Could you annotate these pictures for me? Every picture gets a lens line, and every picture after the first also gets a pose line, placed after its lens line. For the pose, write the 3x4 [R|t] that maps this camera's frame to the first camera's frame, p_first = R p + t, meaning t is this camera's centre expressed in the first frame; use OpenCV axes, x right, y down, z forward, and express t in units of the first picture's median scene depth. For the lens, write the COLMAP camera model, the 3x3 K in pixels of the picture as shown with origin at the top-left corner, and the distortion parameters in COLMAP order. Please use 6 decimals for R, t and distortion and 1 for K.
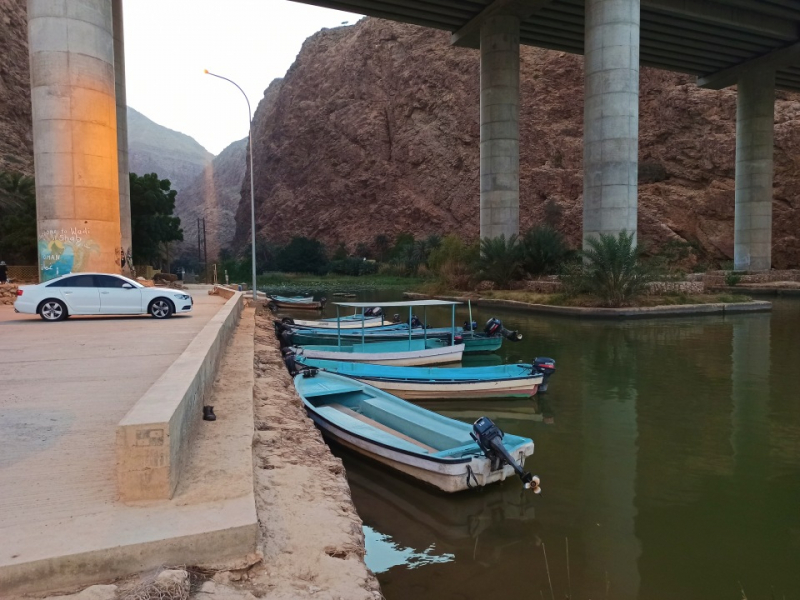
lens RADIAL K [[589.5, 0, 400.0], [0, 589.5, 300.0], [0, 0, 1]] dist [0.051591, -0.027923]
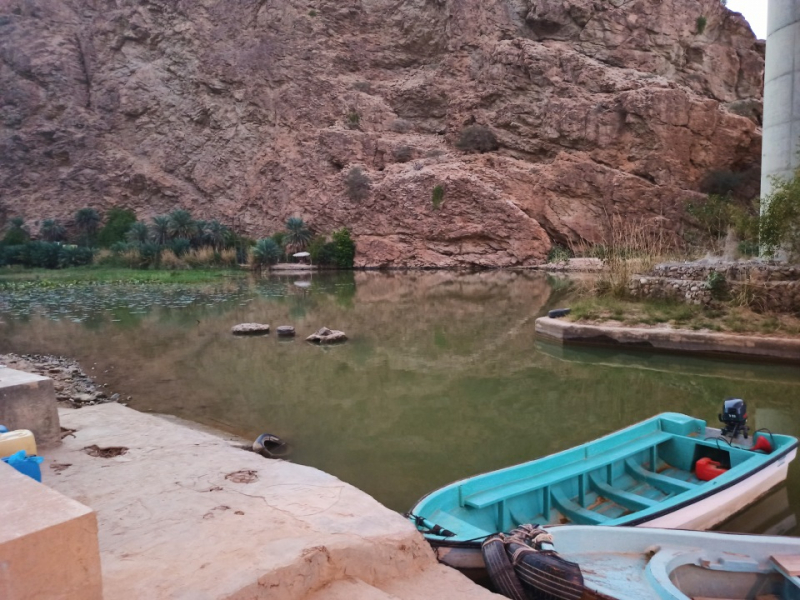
lens RADIAL K [[589.5, 0, 400.0], [0, 589.5, 300.0], [0, 0, 1]] dist [0.051591, -0.027923]
pose [[0.872915, -0.043100, 0.485964, -0.066219], [0.034048, 0.999043, 0.027445, -0.010319], [-0.486682, -0.007411, 0.873548, 0.225105]]
